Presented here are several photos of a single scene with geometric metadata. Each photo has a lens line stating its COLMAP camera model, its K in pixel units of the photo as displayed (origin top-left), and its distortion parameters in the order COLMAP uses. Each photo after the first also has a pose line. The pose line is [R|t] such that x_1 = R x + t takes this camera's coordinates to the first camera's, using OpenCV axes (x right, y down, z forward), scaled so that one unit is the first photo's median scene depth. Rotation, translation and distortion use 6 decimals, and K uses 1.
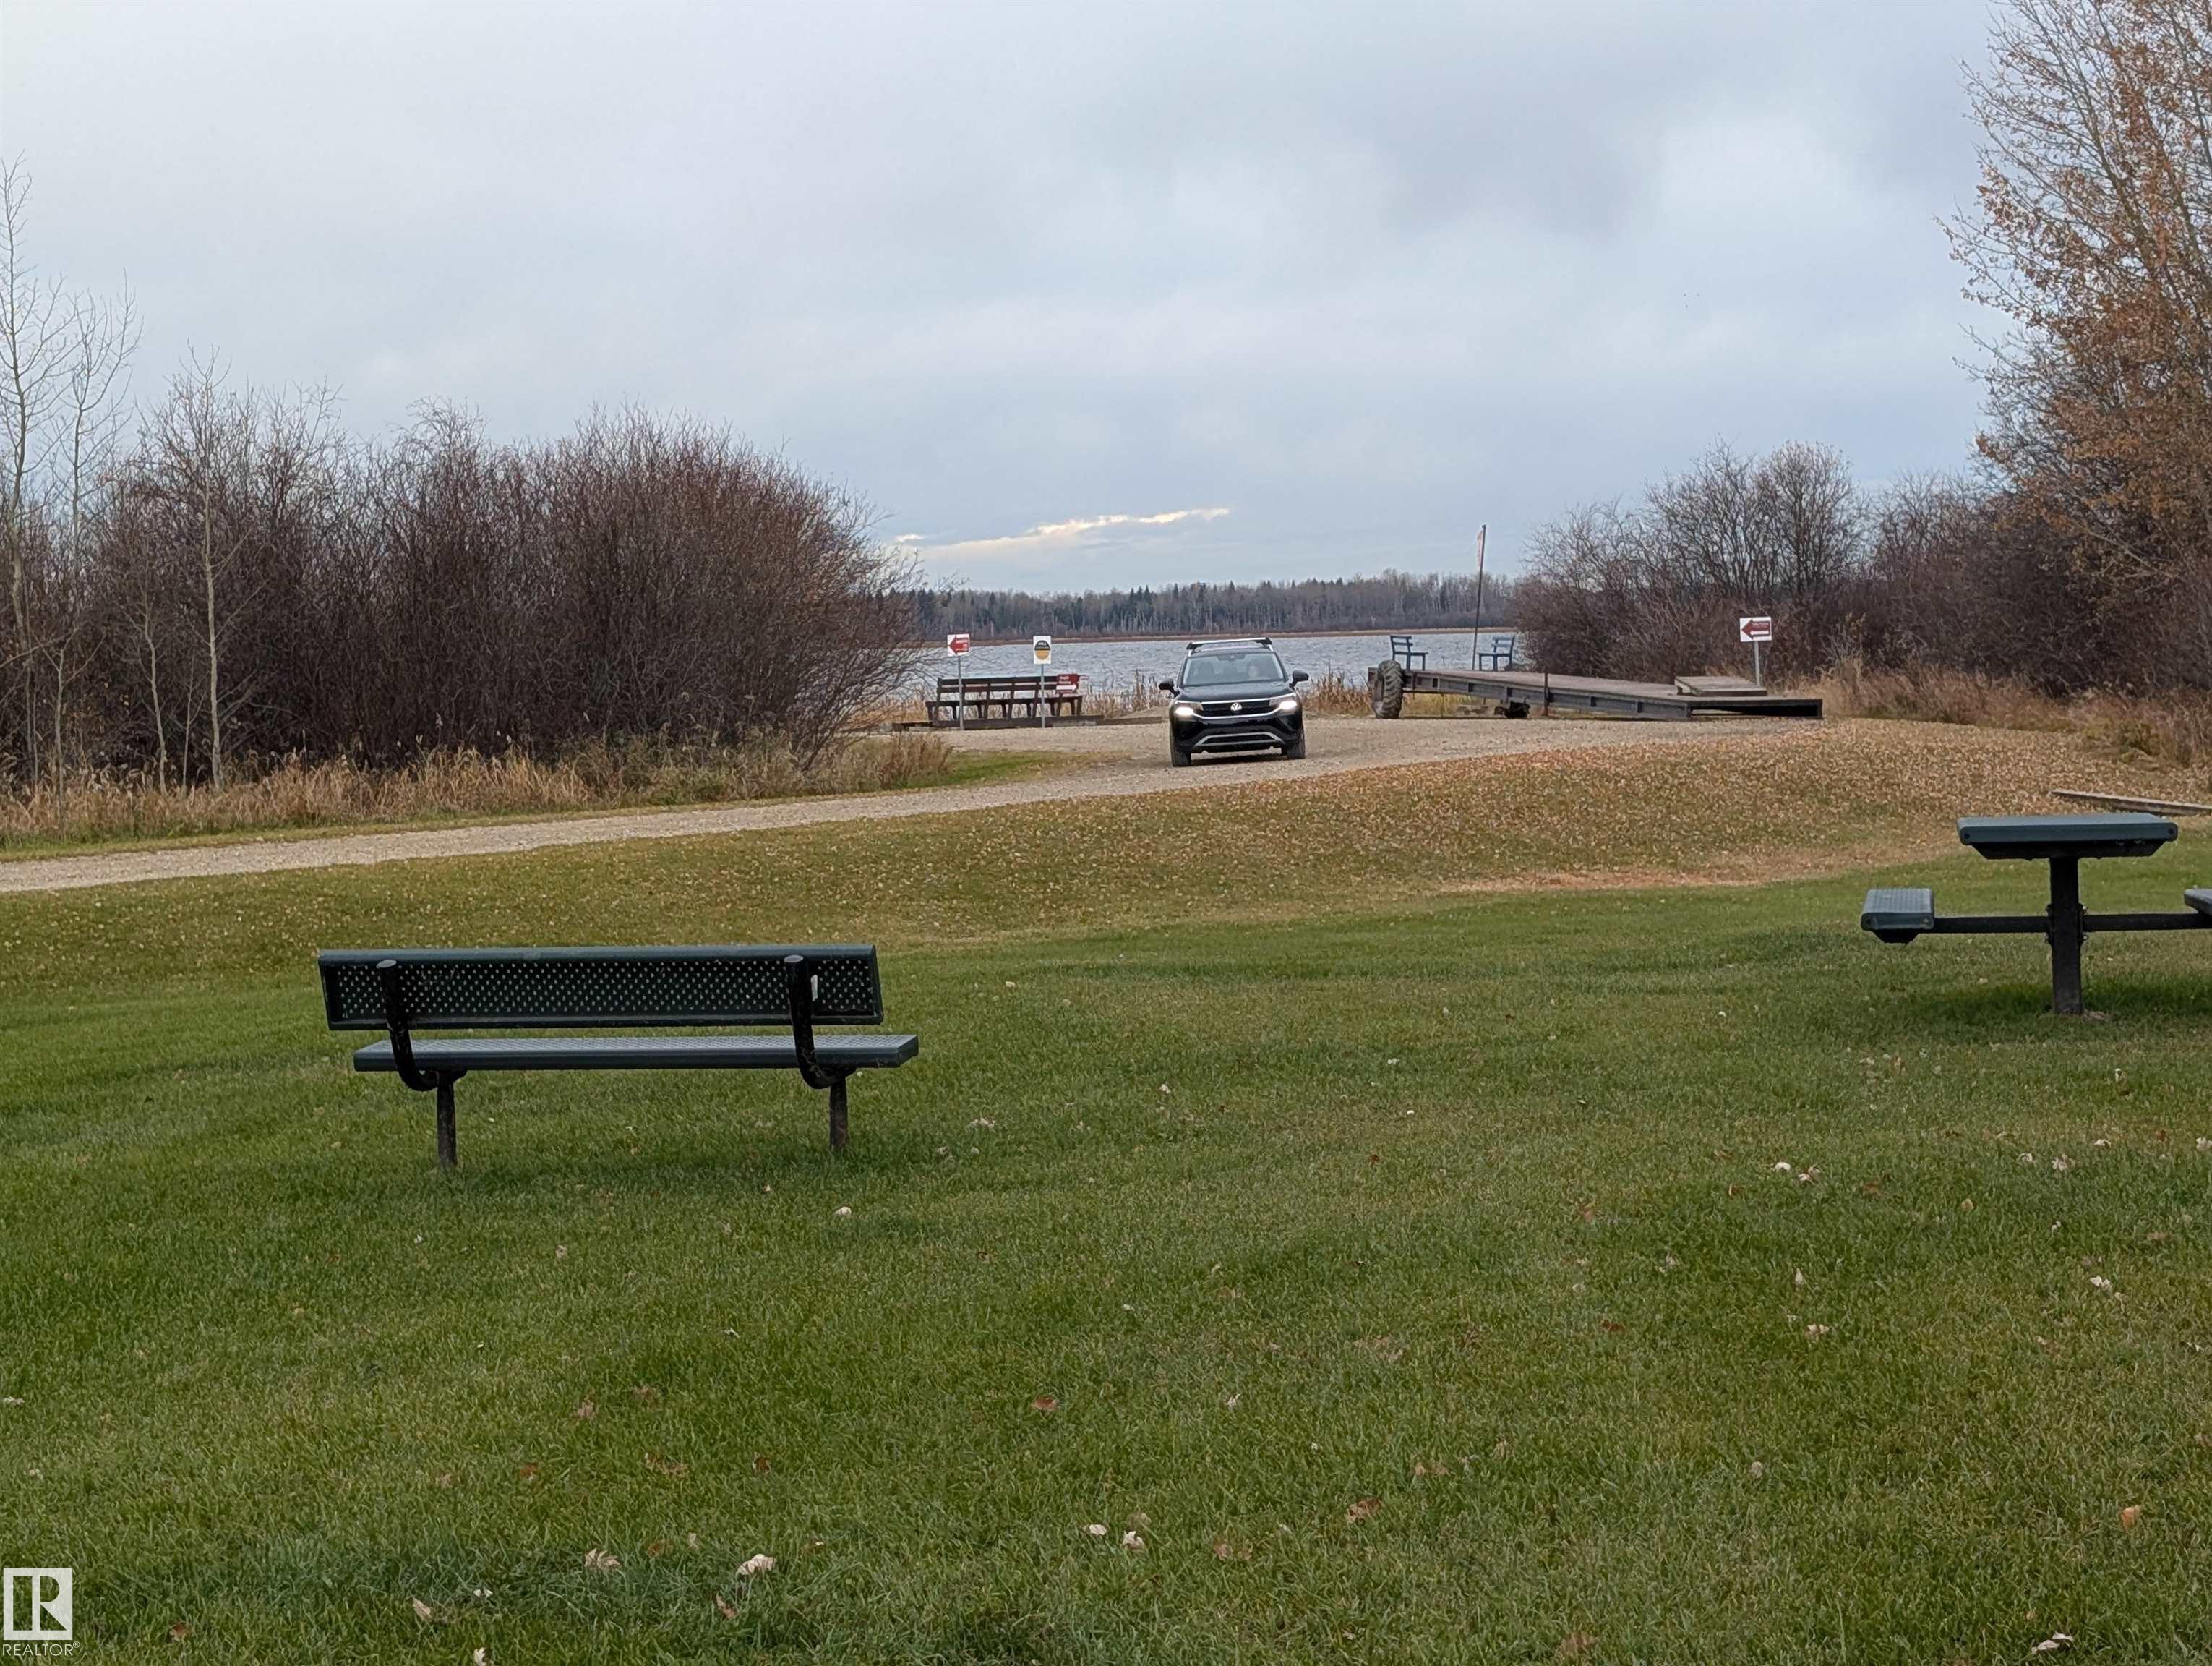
lens RADIAL K [[3186.5, 0, 1106.0], [0, 3186.5, 833.0], [0, 0, 1]] dist [-0.009946, 0.008358]
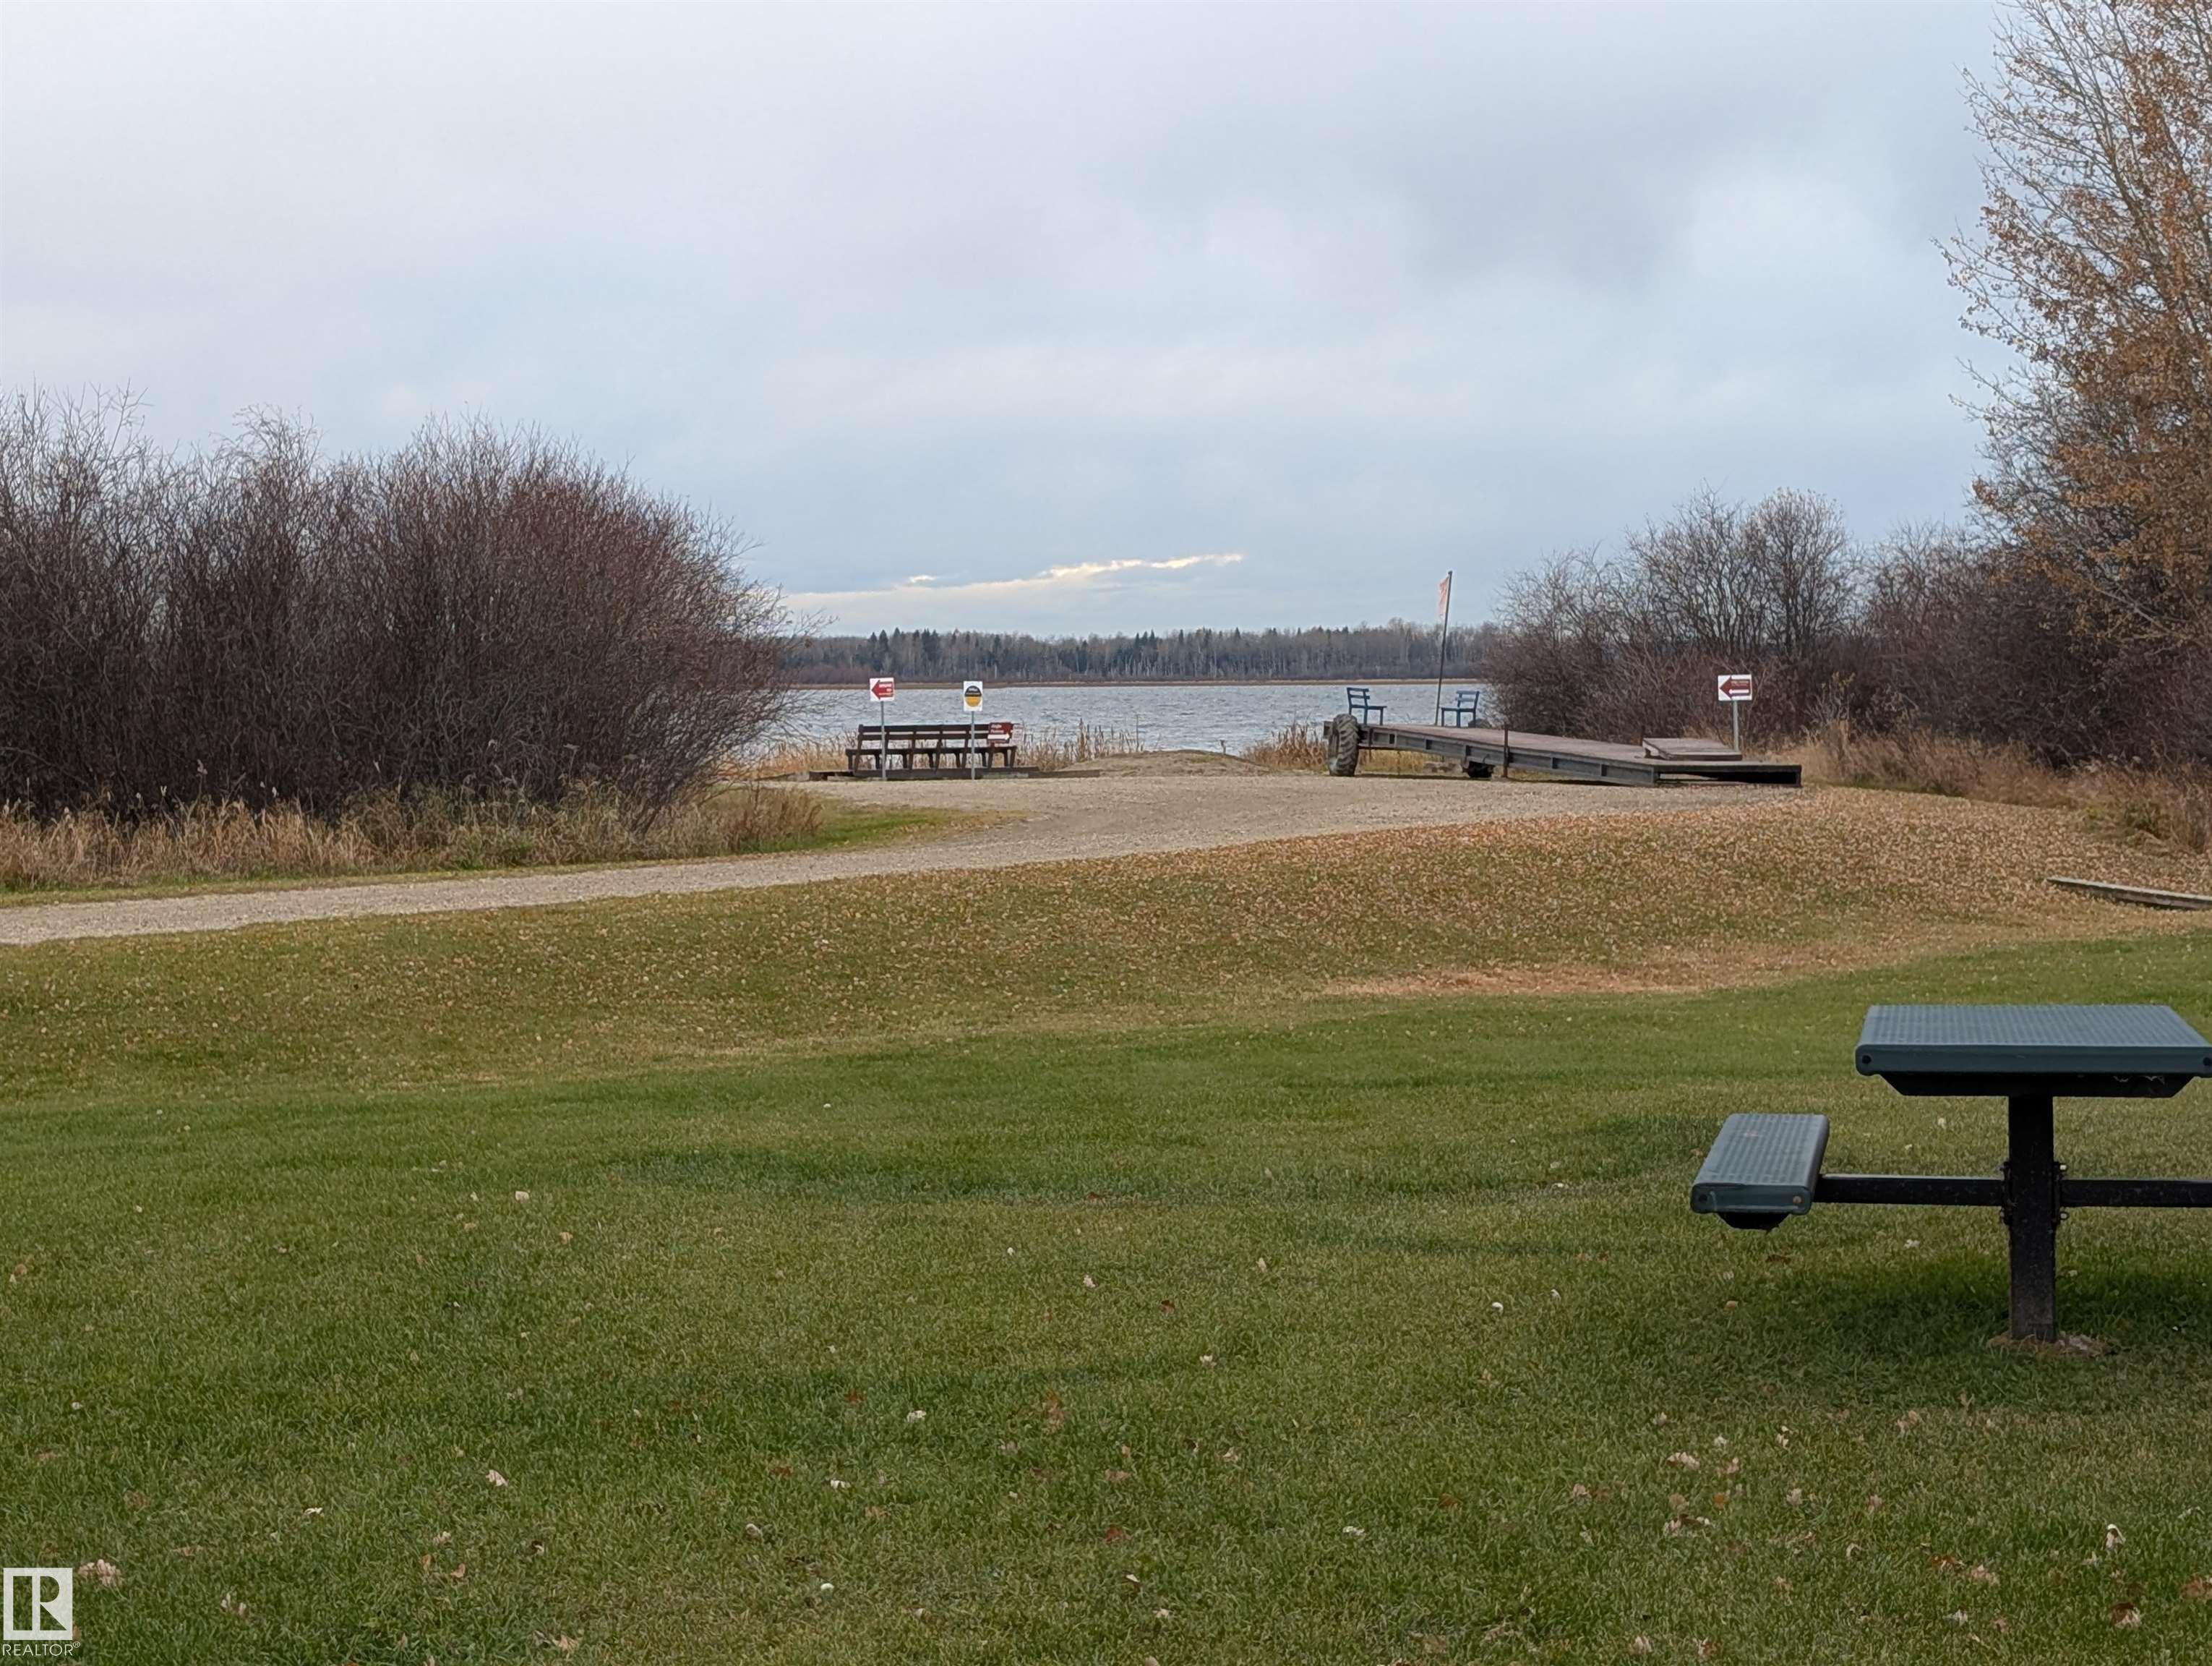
lens RADIAL K [[3149.2, 0, 1141.9], [0, 3149.2, 861.7], [0, 0, 1]] dist [0.009514, -0.031714]
pose [[0.999830, 0.017375, 0.006112, 0.032089], [-0.017350, 0.999841, -0.004162, -0.007846], [-0.006184, 0.004056, 0.999973, 0.100919]]
